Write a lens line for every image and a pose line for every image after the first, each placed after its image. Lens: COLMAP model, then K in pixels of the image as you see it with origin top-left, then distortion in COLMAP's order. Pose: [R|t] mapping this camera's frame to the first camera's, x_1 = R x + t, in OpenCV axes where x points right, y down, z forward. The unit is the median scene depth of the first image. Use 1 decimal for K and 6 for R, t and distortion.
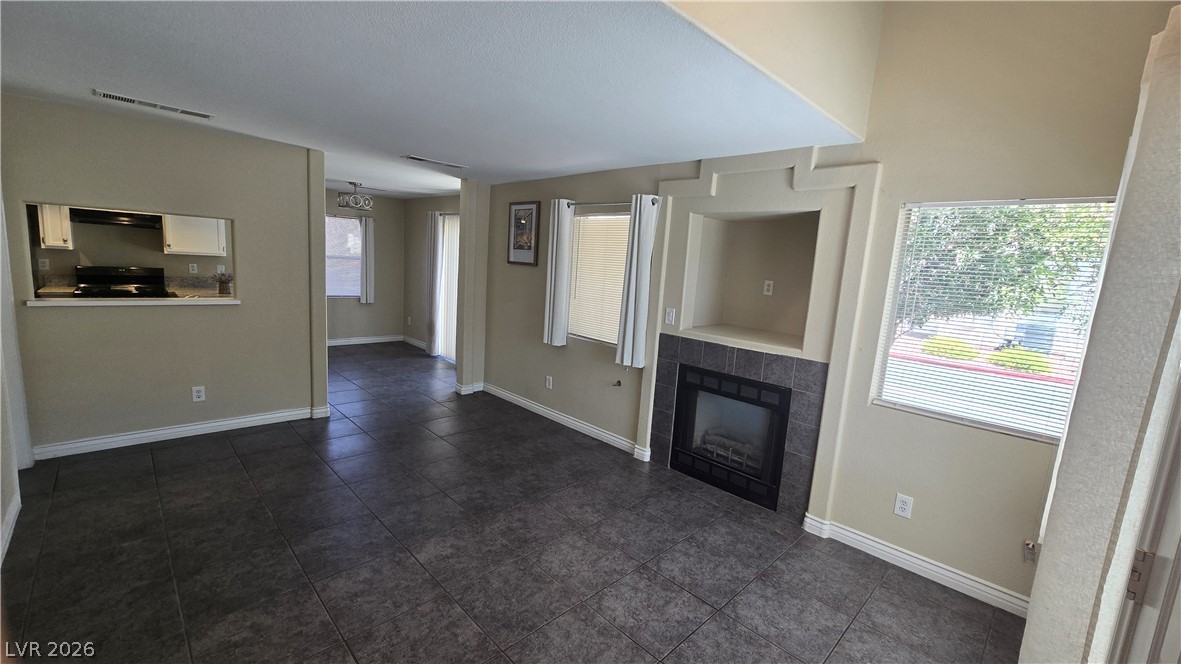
lens RADIAL K [[485.5, 0, 590.5], [0, 485.5, 332.0], [0, 0, 1]] dist [0.002141, 0.000417]
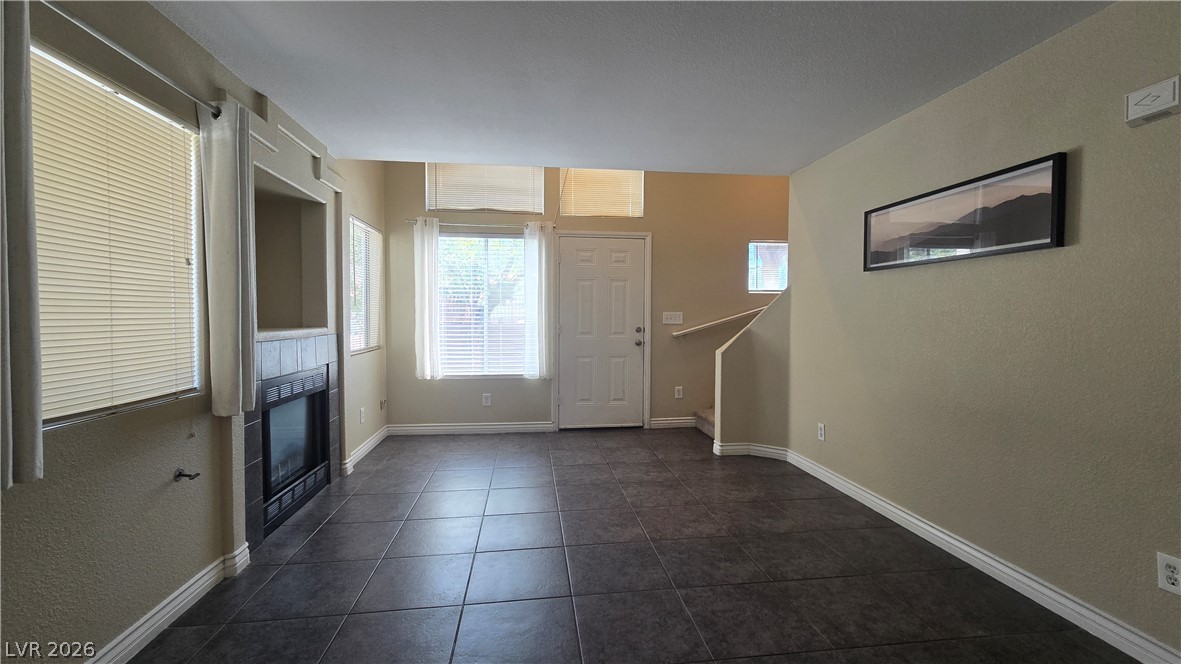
lens RADIAL K [[485.5, 0, 590.5], [0, 485.5, 332.0], [0, 0, 1]] dist [0.002141, 0.000417]
pose [[-0.795489, -0.086799, 0.599719, -0.931229], [0.033377, 0.981909, 0.186388, -0.178644], [-0.605047, 0.168286, -0.778201, 1.957886]]
